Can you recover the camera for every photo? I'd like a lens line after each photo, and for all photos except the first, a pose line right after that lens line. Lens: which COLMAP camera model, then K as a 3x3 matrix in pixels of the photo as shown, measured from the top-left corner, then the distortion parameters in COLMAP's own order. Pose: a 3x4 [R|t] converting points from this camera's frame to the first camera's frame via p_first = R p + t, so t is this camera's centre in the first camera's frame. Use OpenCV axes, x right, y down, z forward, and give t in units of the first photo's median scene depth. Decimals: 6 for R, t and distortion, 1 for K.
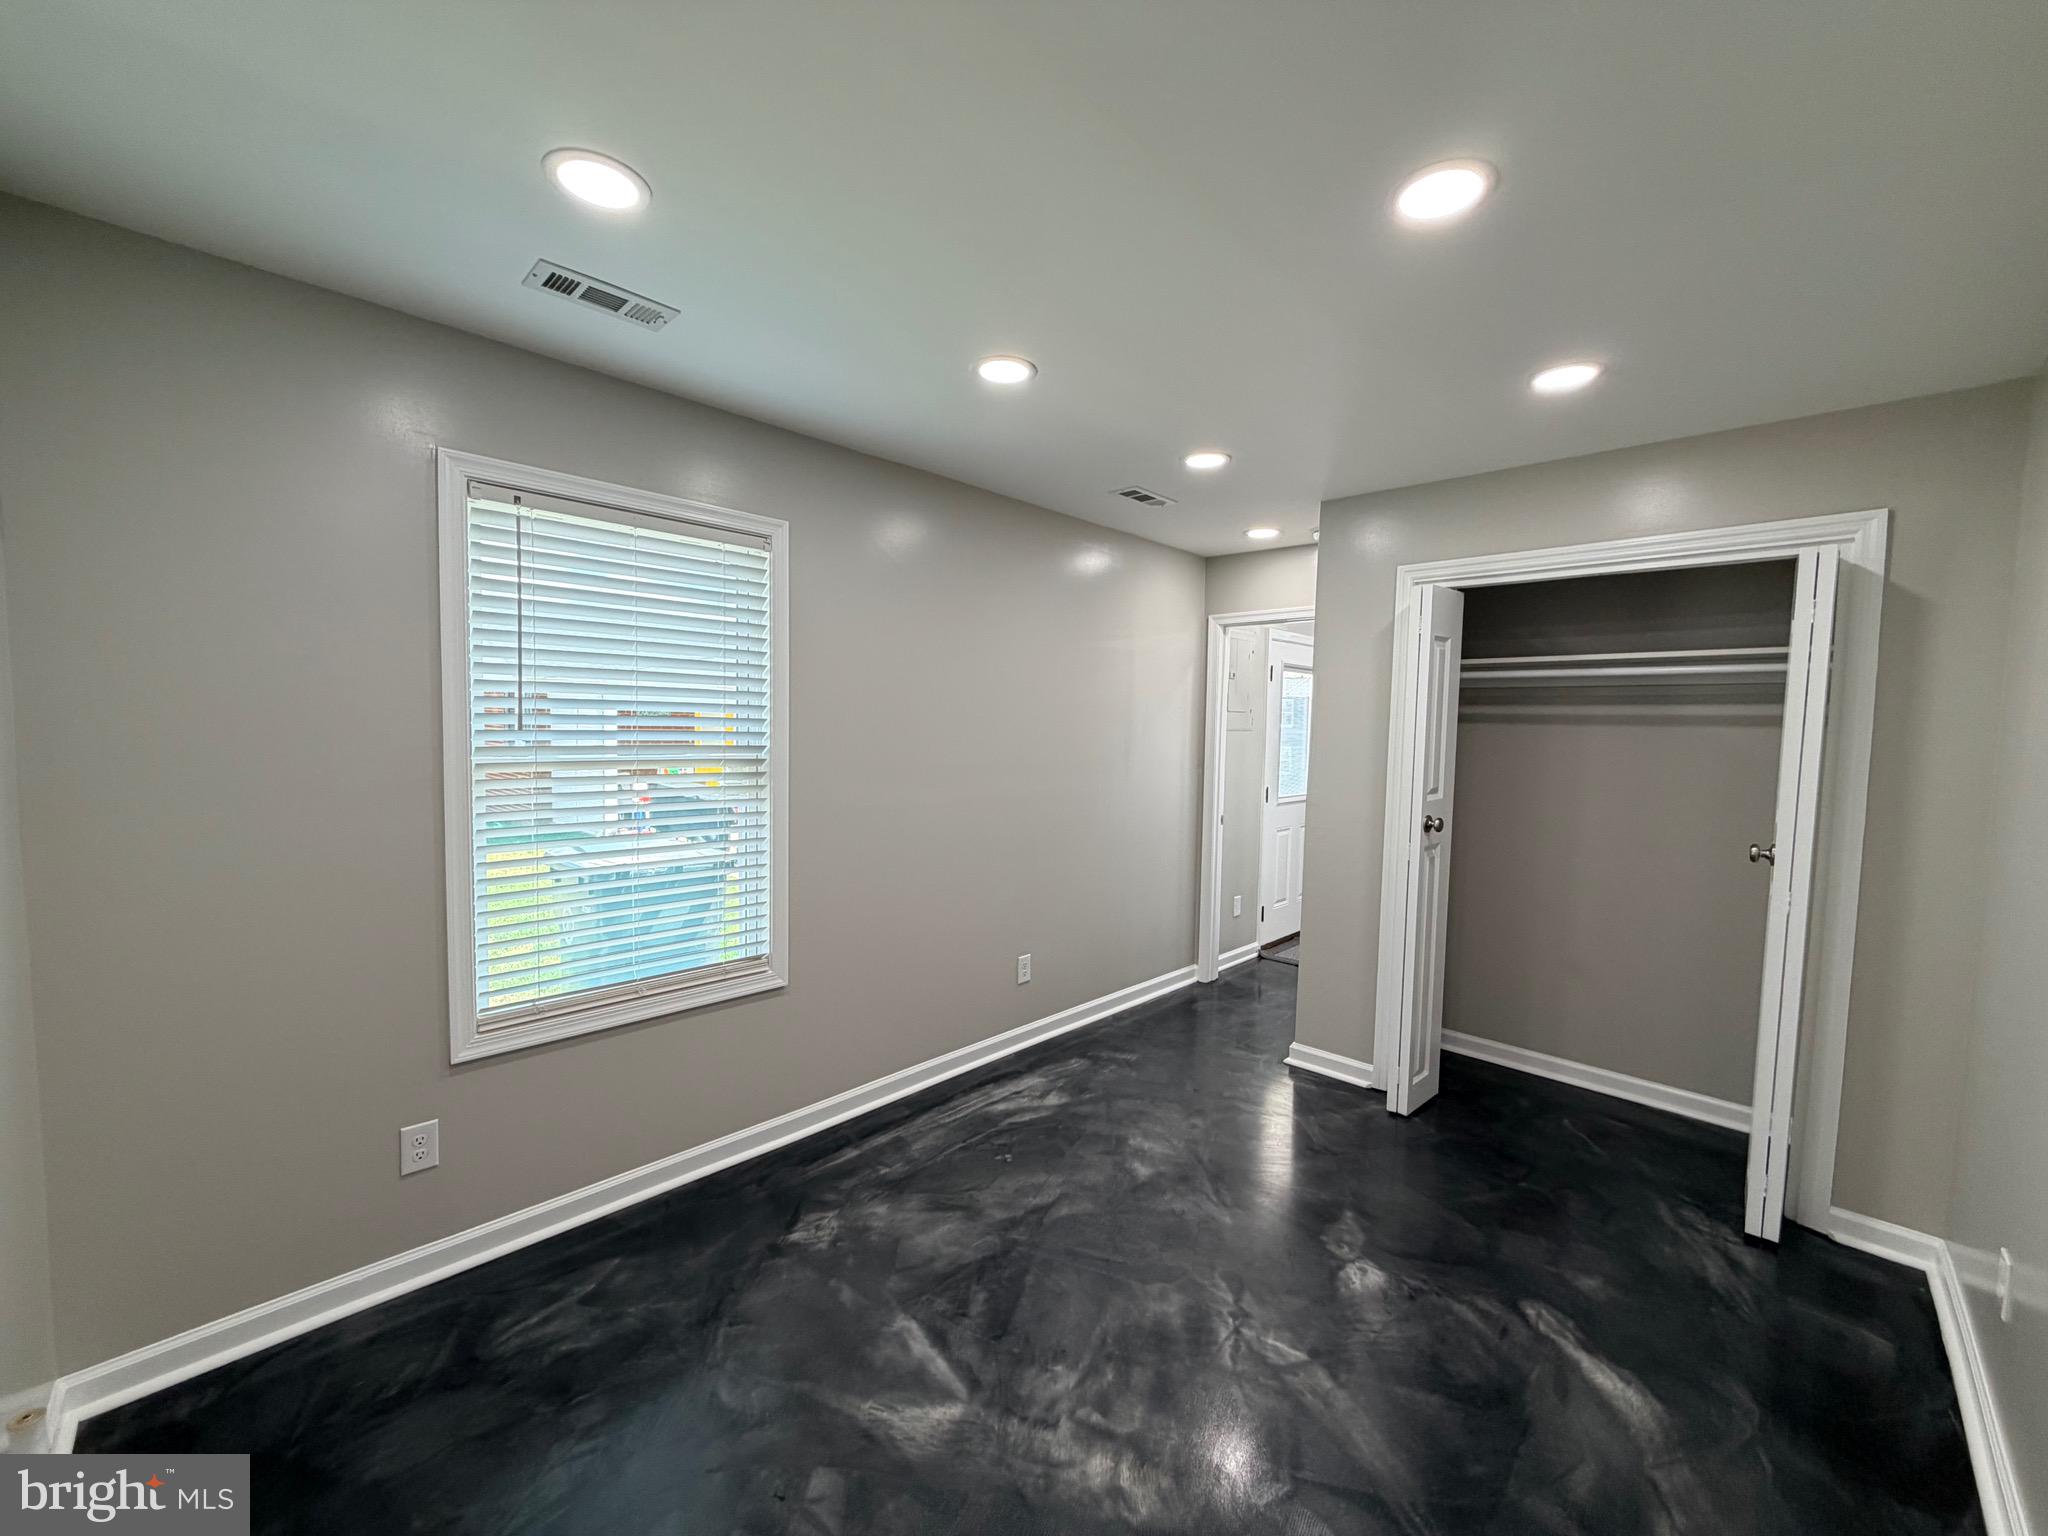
lens RADIAL K [[818.0, 0, 1033.0], [0, 818.0, 768.6], [0, 0, 1]] dist [-0.002708, 0.000637]
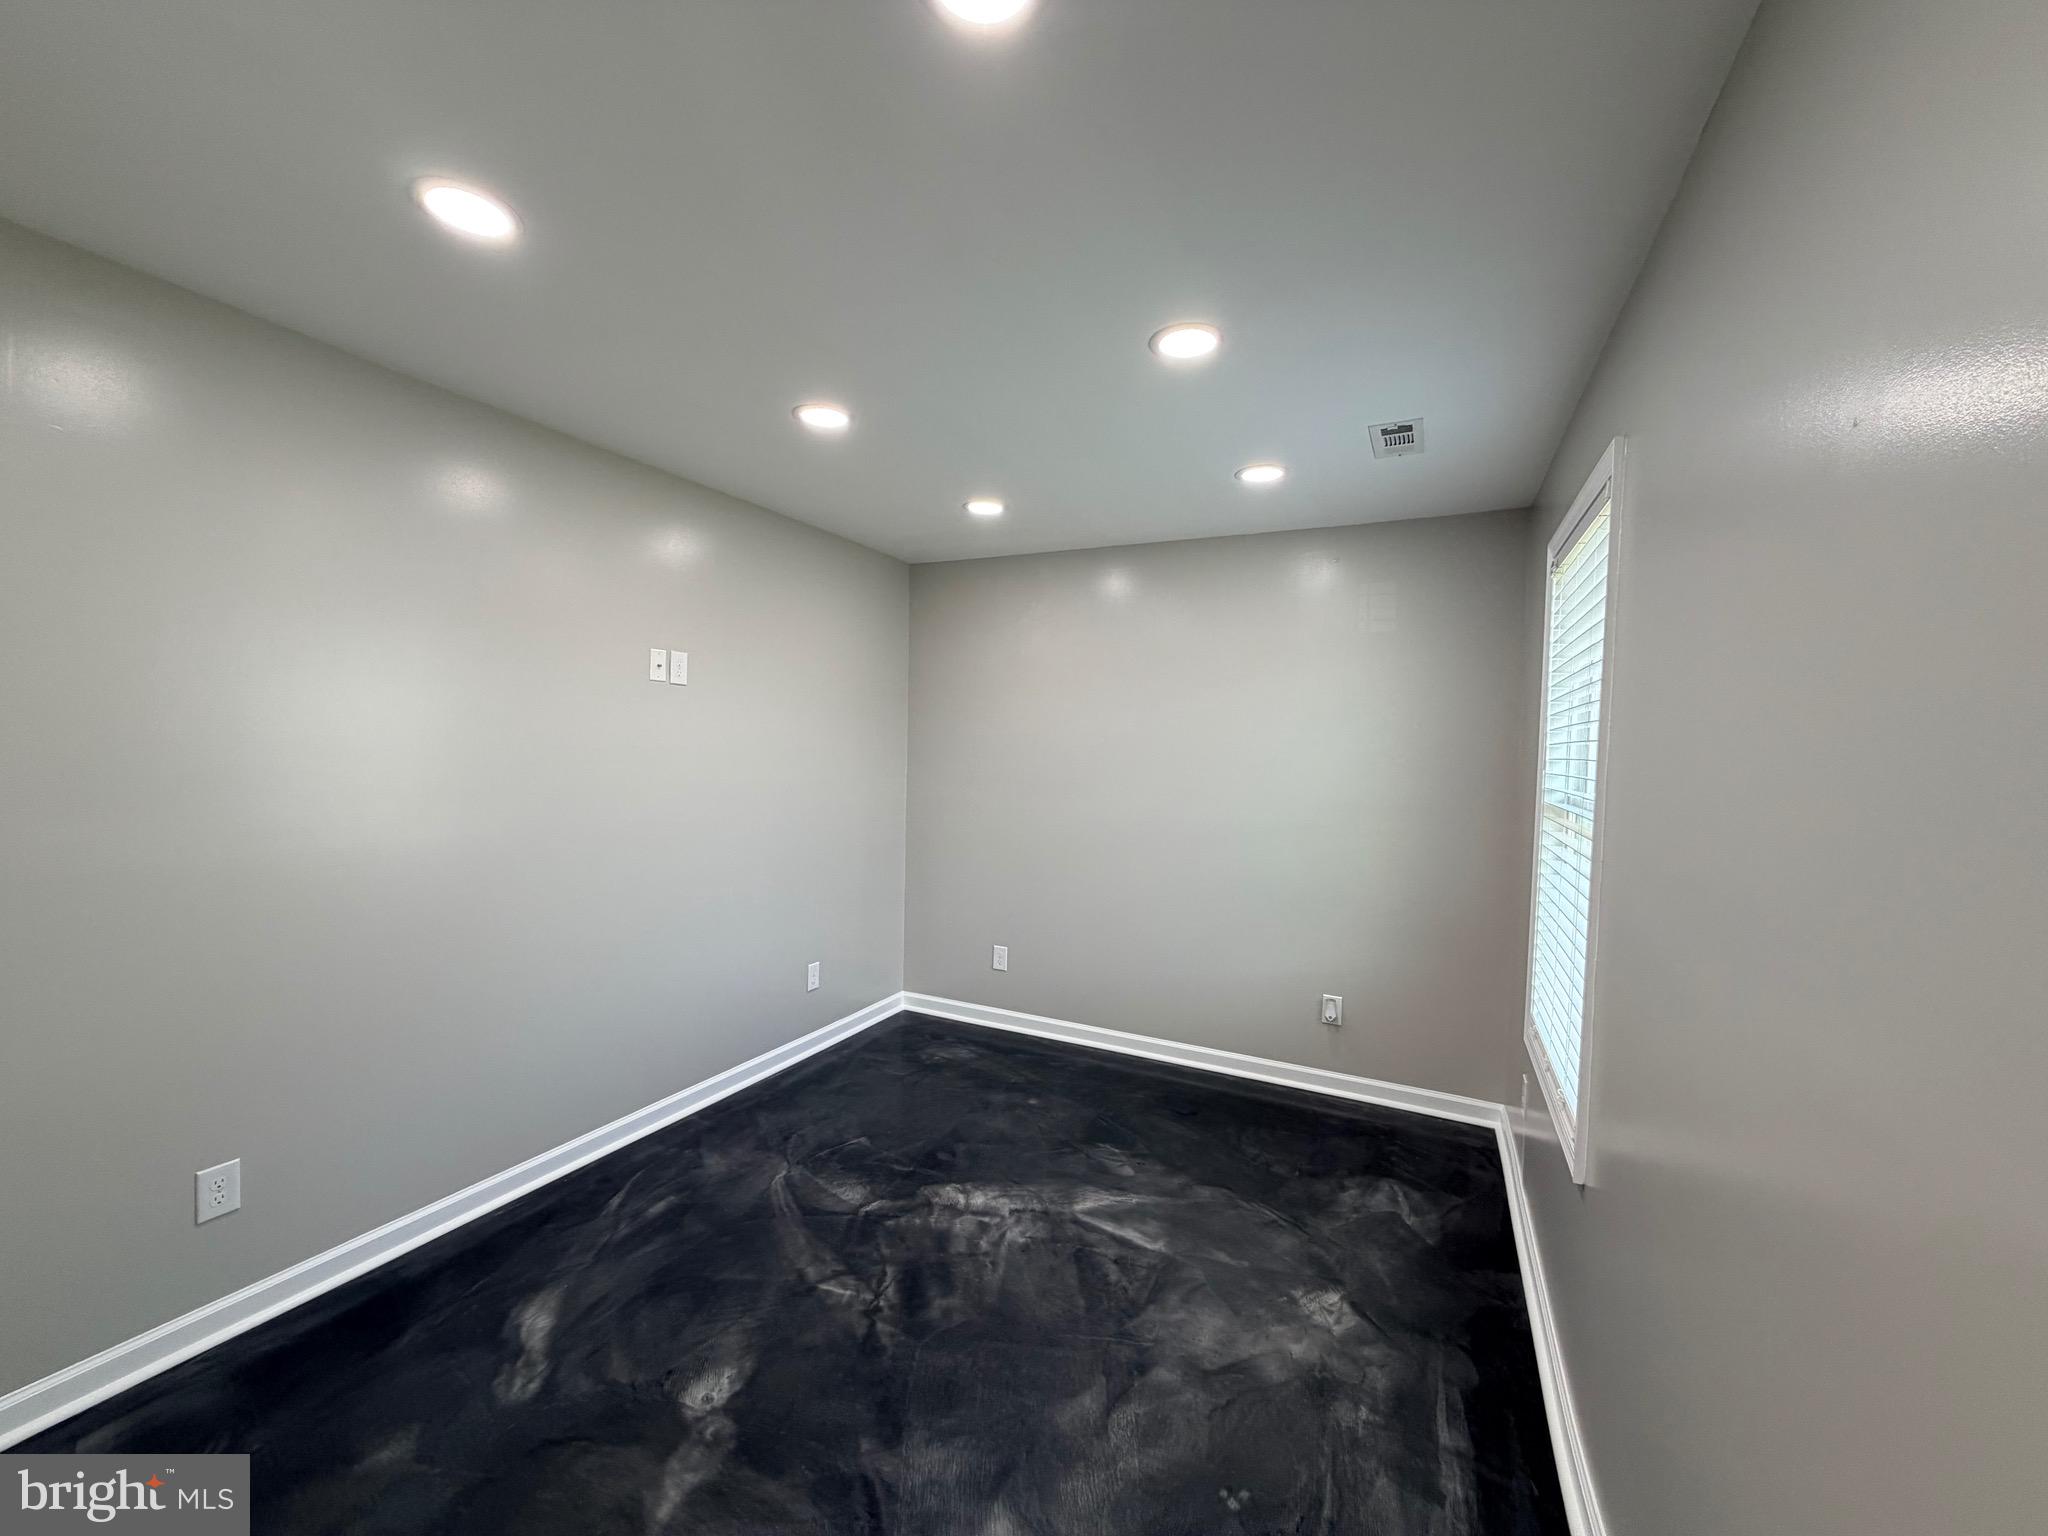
lens RADIAL K [[818.0, 0, 1035.6], [0, 818.0, 781.0], [0, 0, 1]] dist [-0.002708, 0.000637]
pose [[-0.948409, -0.031090, -0.315522, 0.424863], [-0.062398, 0.994020, 0.089611, -0.100720], [0.310849, 0.104675, -0.944678, 2.069977]]
